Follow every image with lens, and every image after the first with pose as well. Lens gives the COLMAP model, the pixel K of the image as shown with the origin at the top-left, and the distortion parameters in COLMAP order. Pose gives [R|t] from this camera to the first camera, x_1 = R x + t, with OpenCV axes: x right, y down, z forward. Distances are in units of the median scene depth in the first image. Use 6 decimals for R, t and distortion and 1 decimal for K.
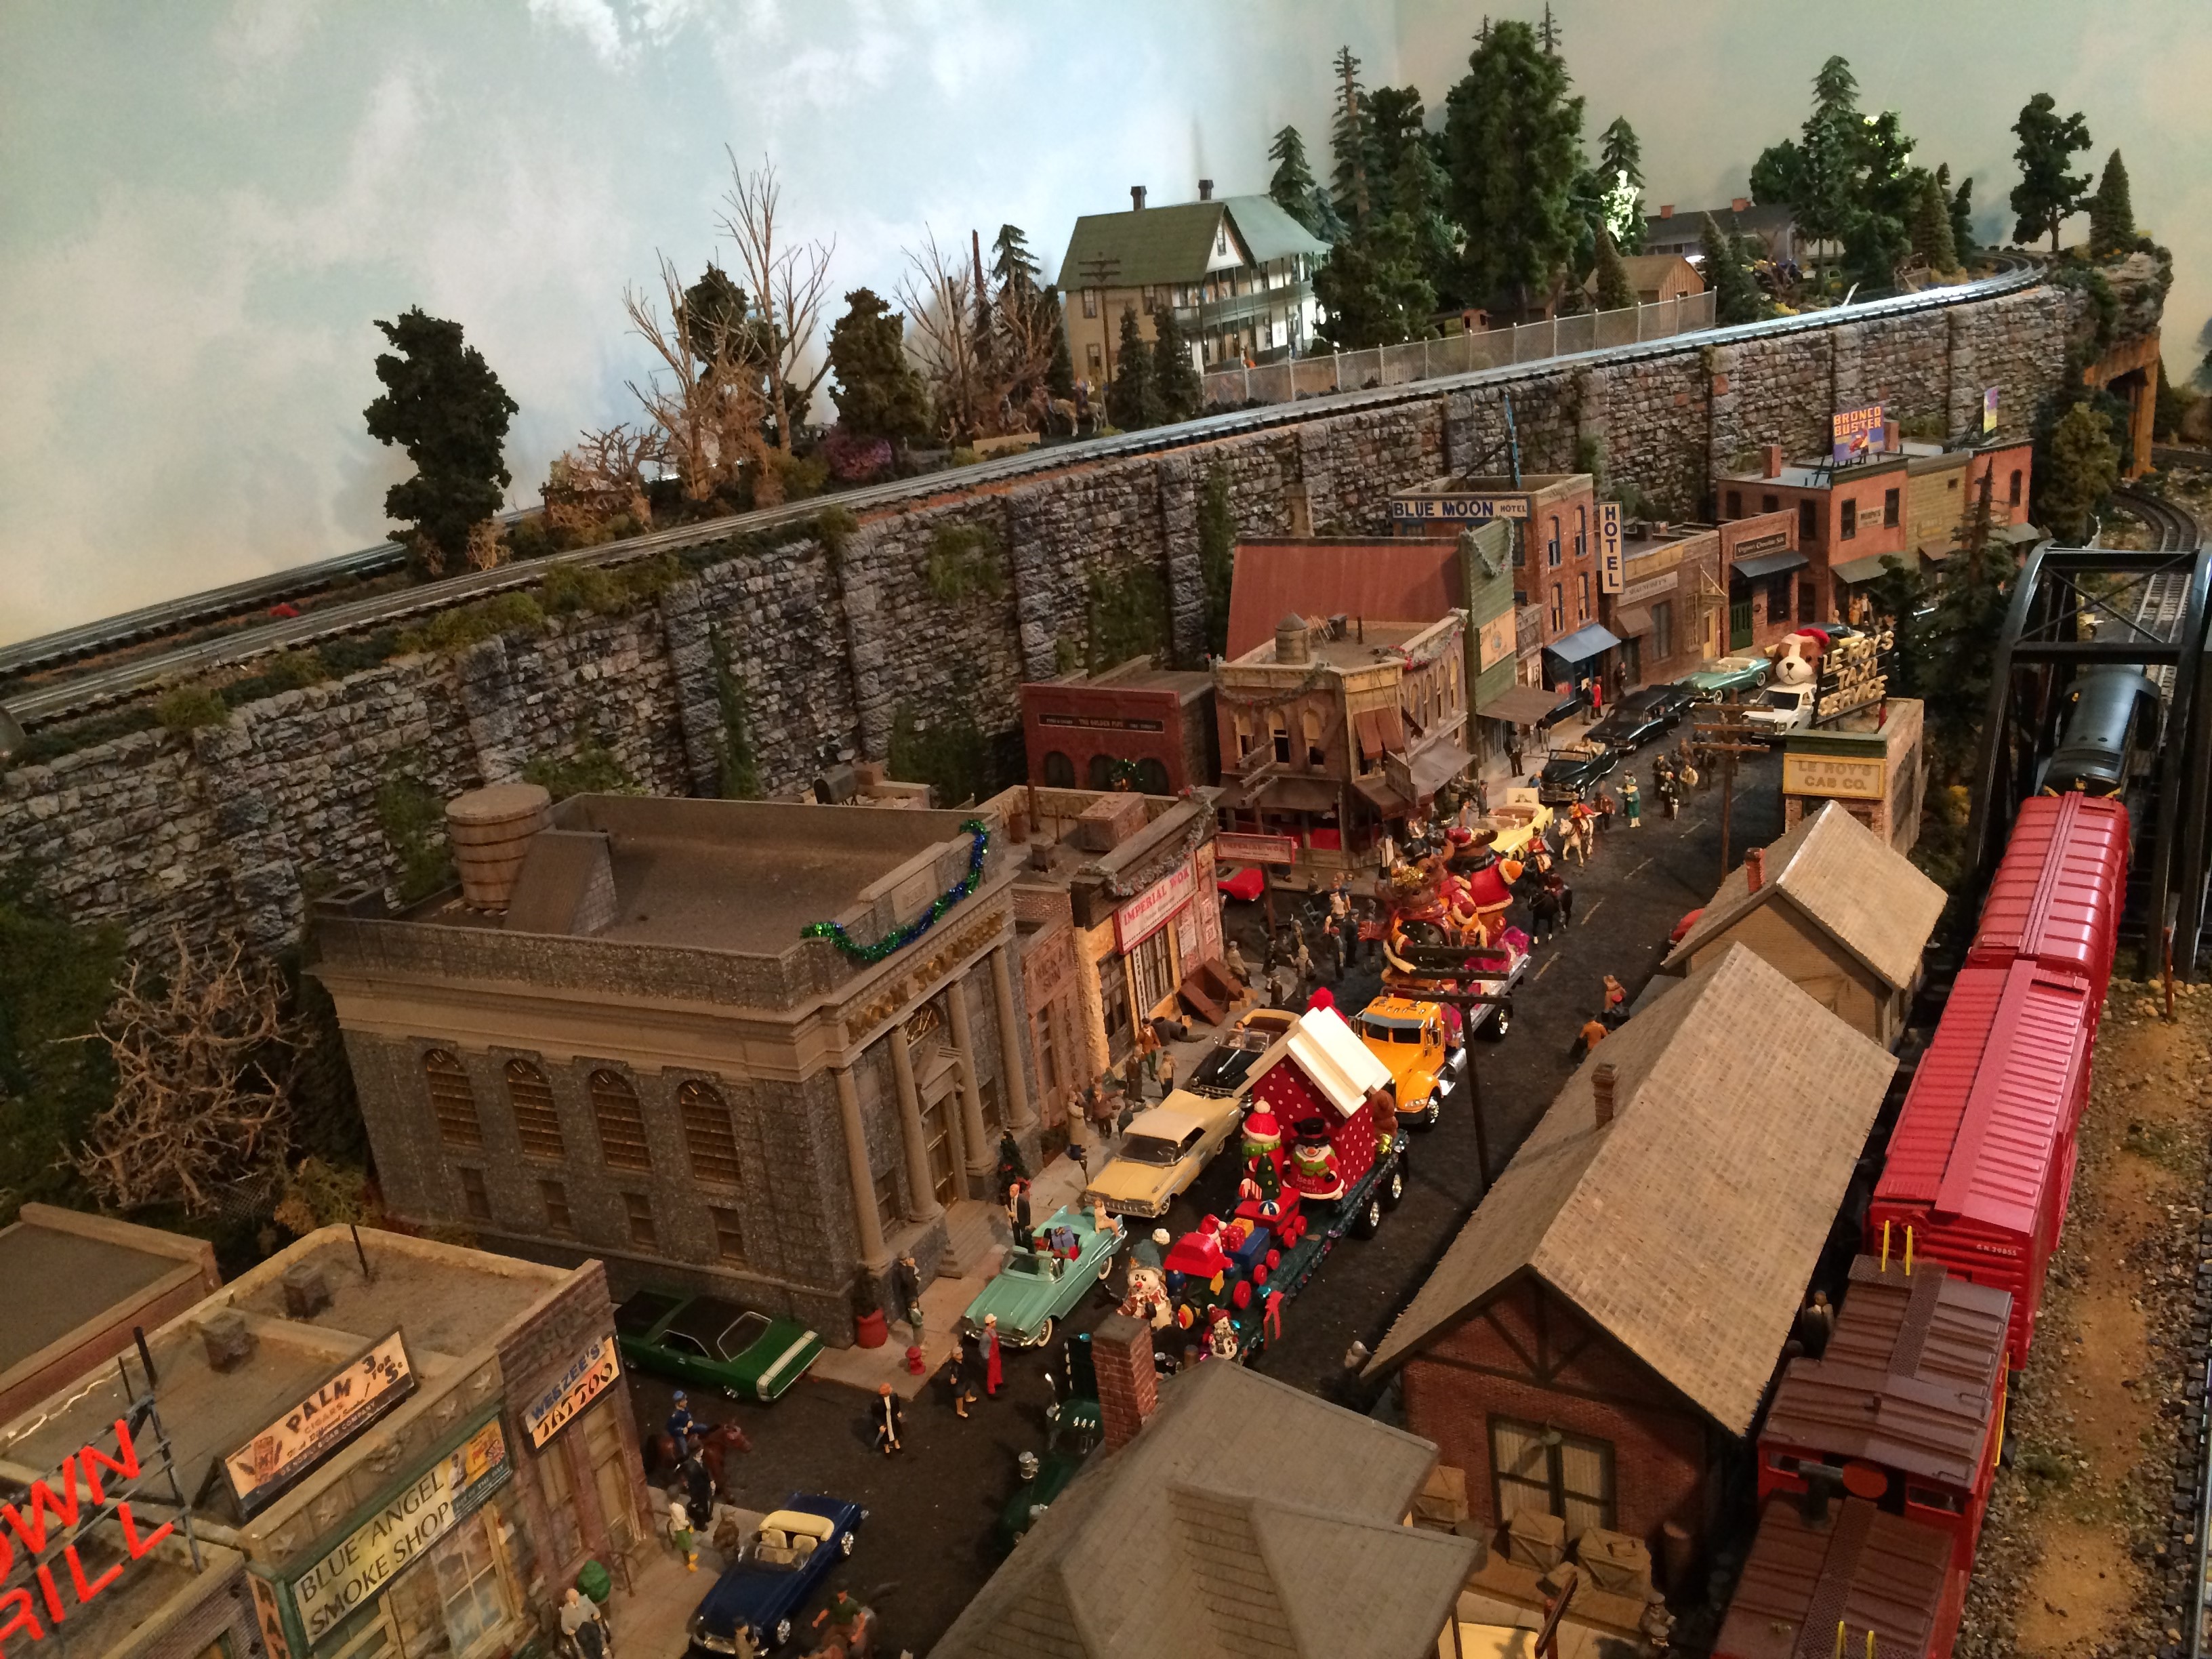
lens RADIAL K [[1915.4, 0, 1106.0], [0, 1915.4, 829.5], [0, 0, 1]] dist [0.085835, -0.124272]
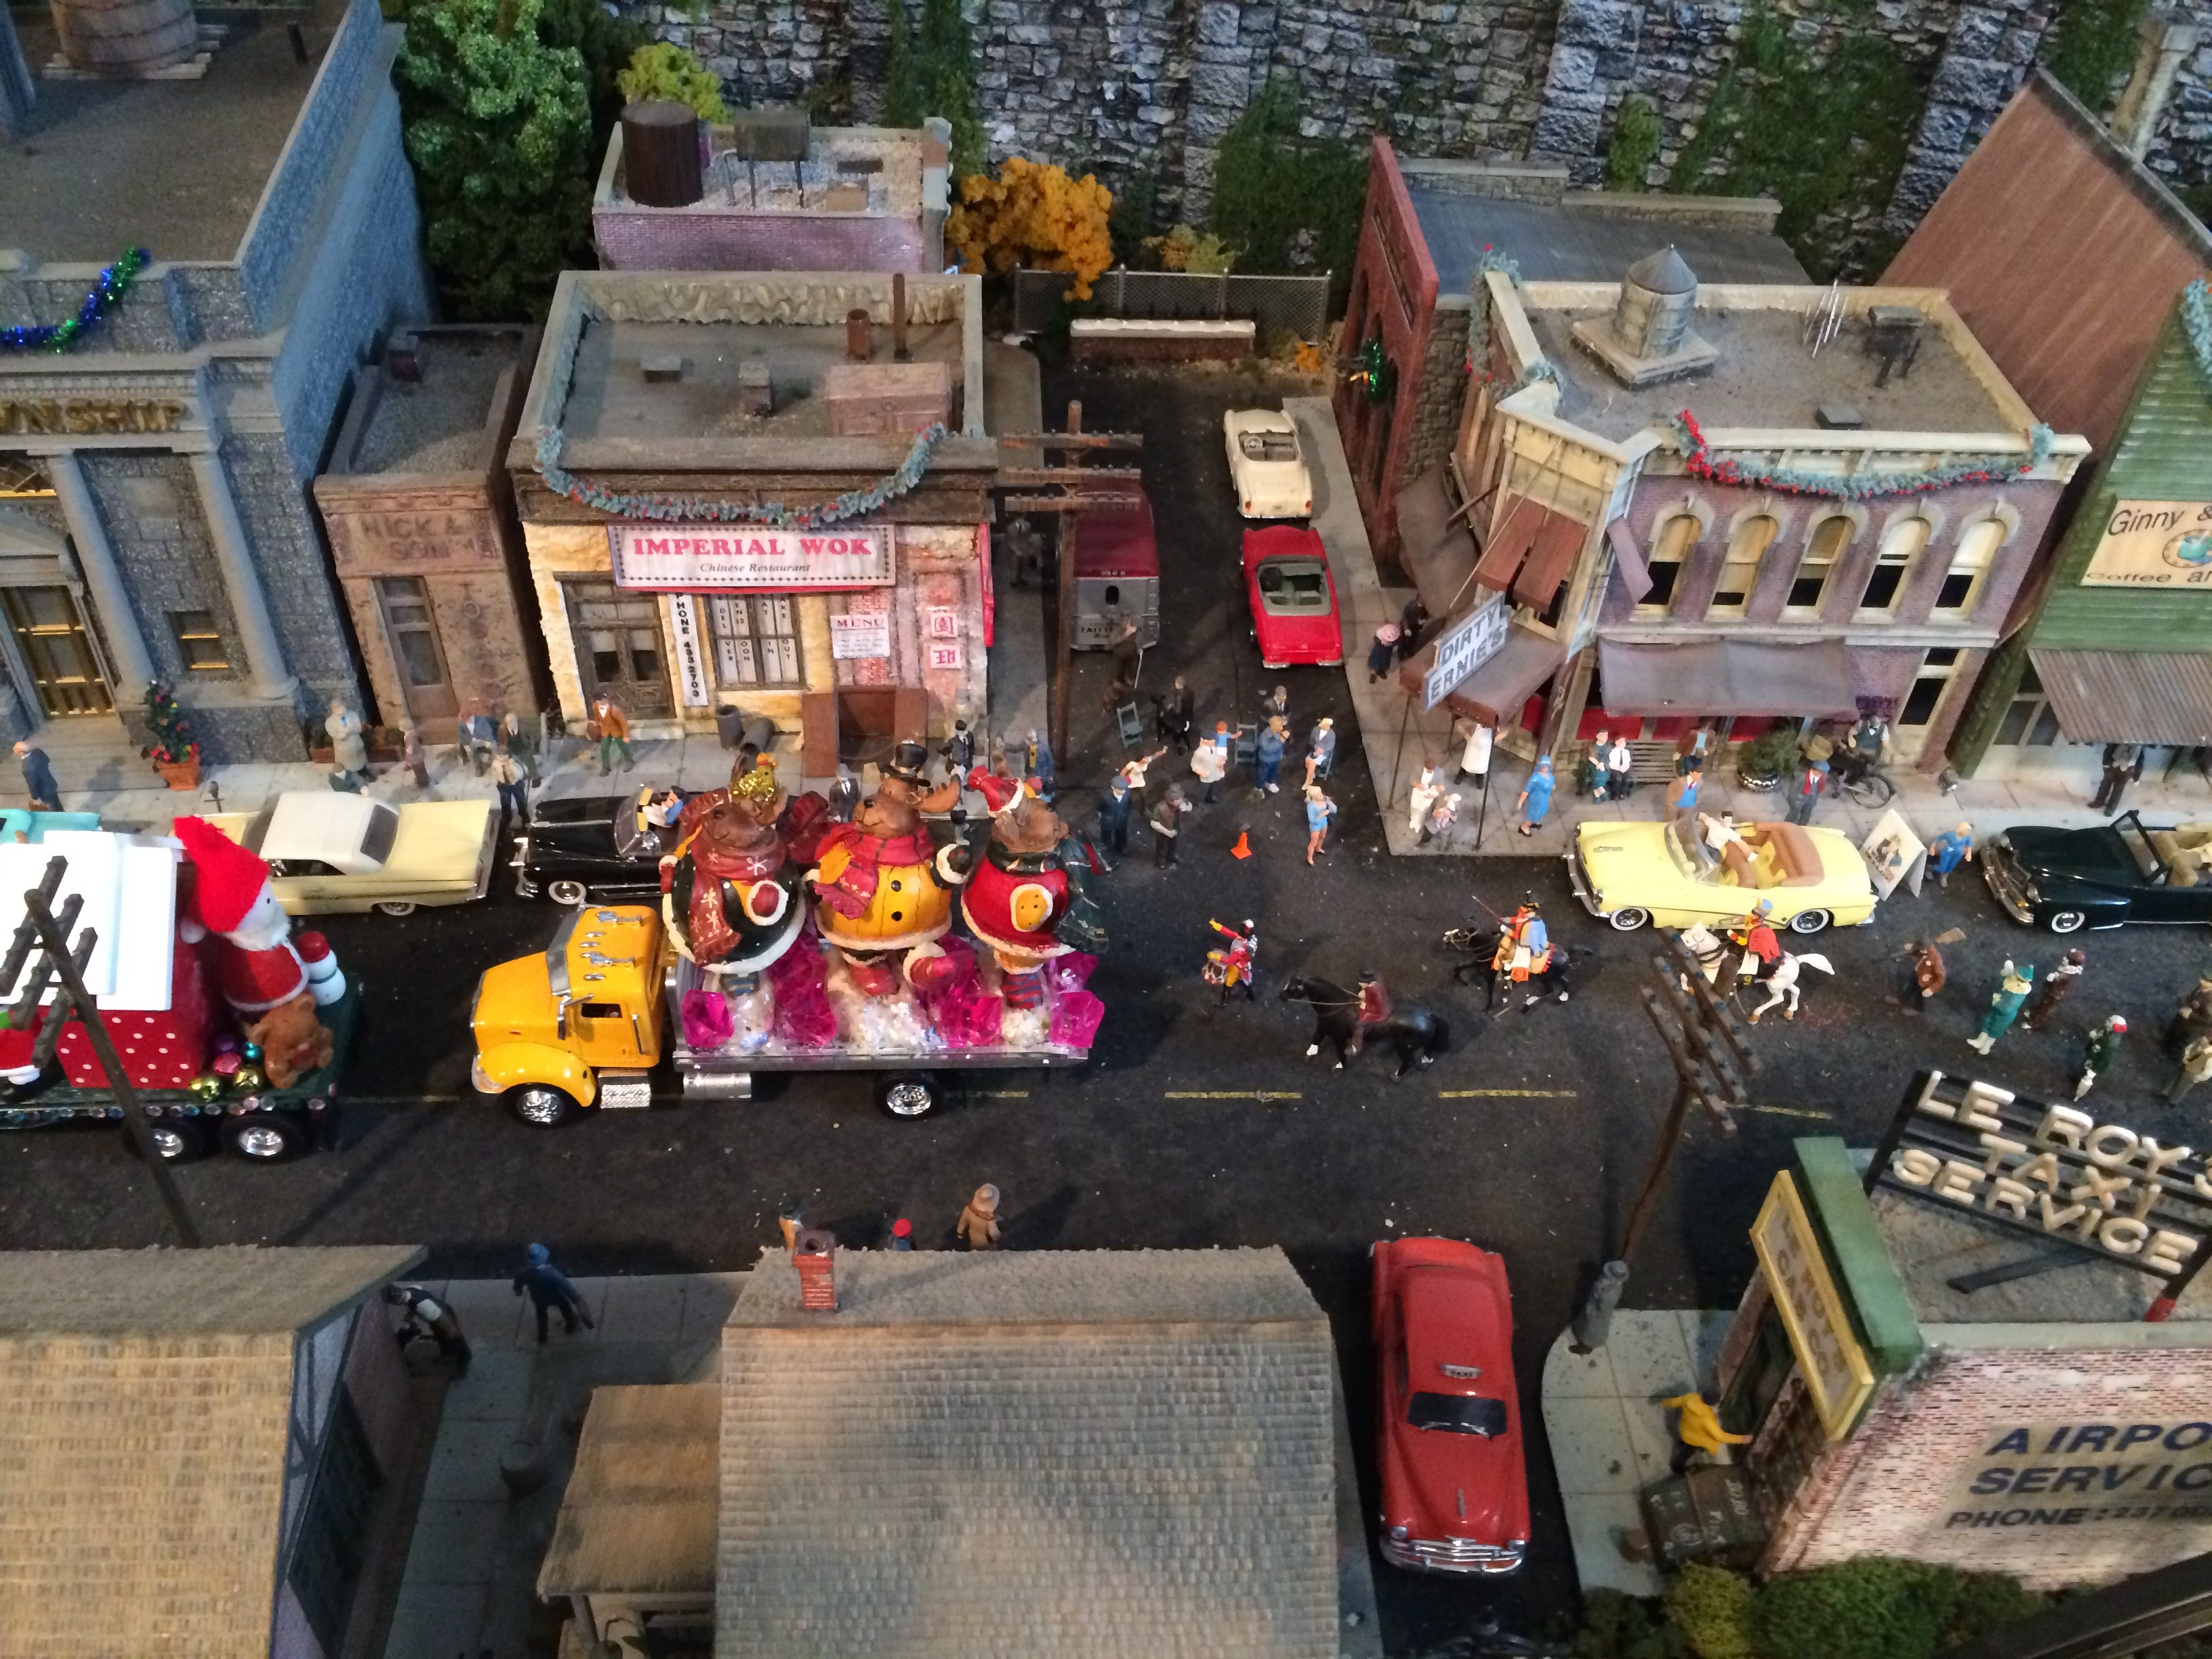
lens RADIAL K [[1919.5, 0, 1106.0], [0, 1919.5, 829.5], [0, 0, 1]] dist [0.097848, -0.147359]
pose [[0.534046, 0.656672, -0.532519, 0.322157], [-0.364213, 0.747110, 0.556035, -0.191269], [0.762983, -0.102998, 0.638160, 0.472525]]
